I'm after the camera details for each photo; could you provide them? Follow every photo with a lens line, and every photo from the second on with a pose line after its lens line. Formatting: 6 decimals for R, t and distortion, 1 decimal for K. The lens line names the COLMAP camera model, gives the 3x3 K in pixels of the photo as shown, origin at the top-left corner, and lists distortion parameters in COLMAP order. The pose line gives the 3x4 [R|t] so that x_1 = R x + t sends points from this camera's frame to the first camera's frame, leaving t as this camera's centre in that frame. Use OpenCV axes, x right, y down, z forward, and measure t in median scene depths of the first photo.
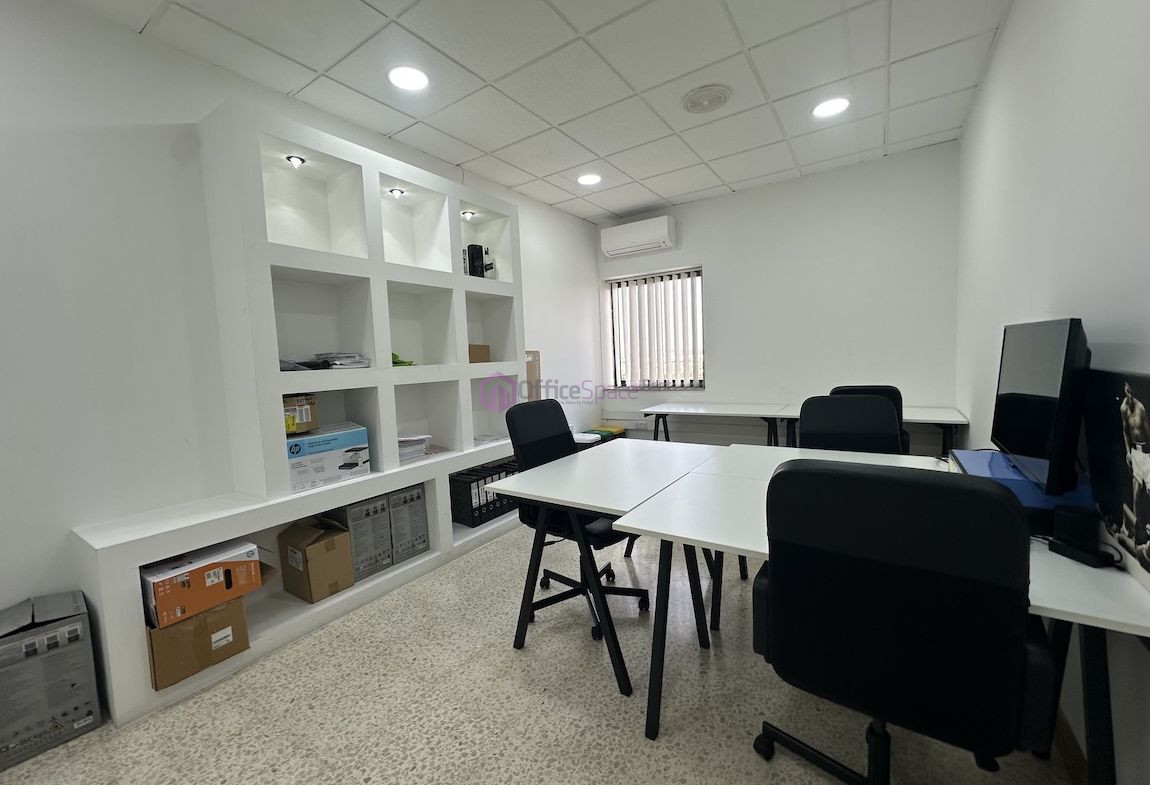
lens RADIAL K [[457.9, 0, 575.0], [0, 457.9, 392.5], [0, 0, 1]] dist [-0.000345, -0.000069]
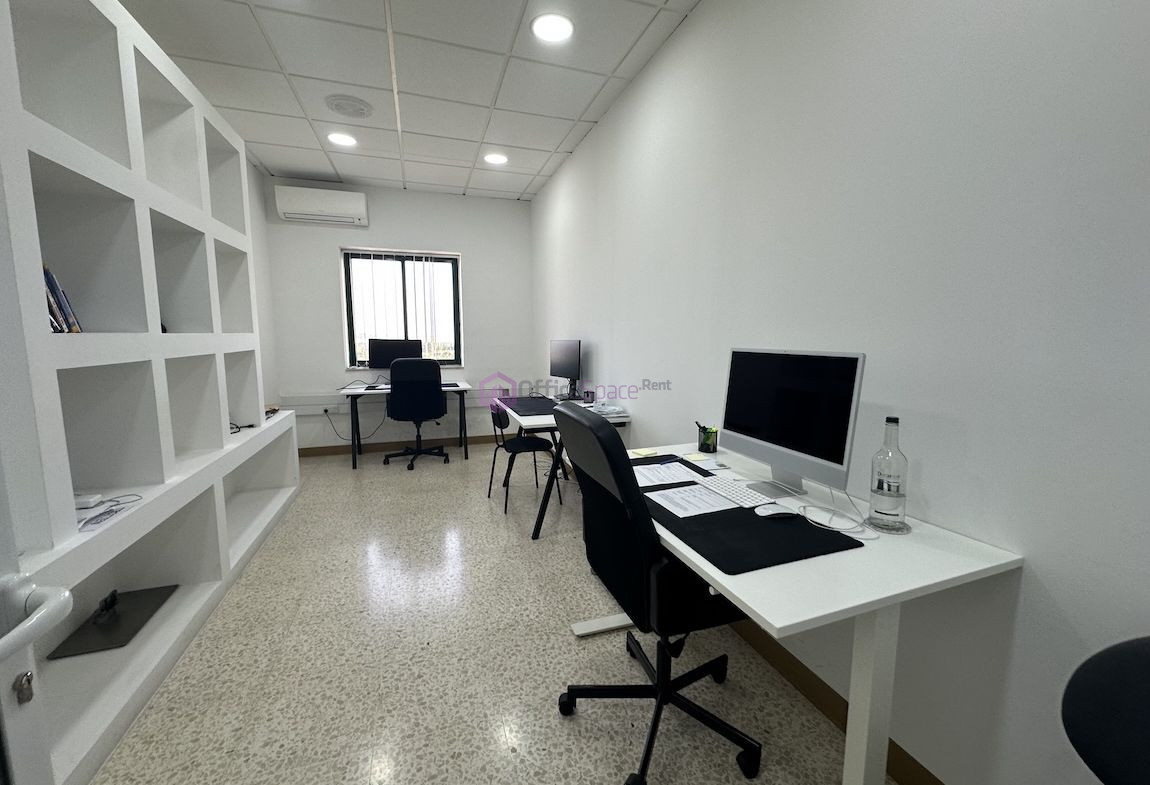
lens RADIAL K [[457.9, 0, 575.0], [0, 457.9, 392.5], [0, 0, 1]] dist [-0.000345, -0.000069]
pose [[0.464473, -0.102539, 0.879631, -0.568303], [0.094505, 0.993341, 0.065892, 0.036351], [-0.880531, 0.052524, 0.471070, 0.131496]]
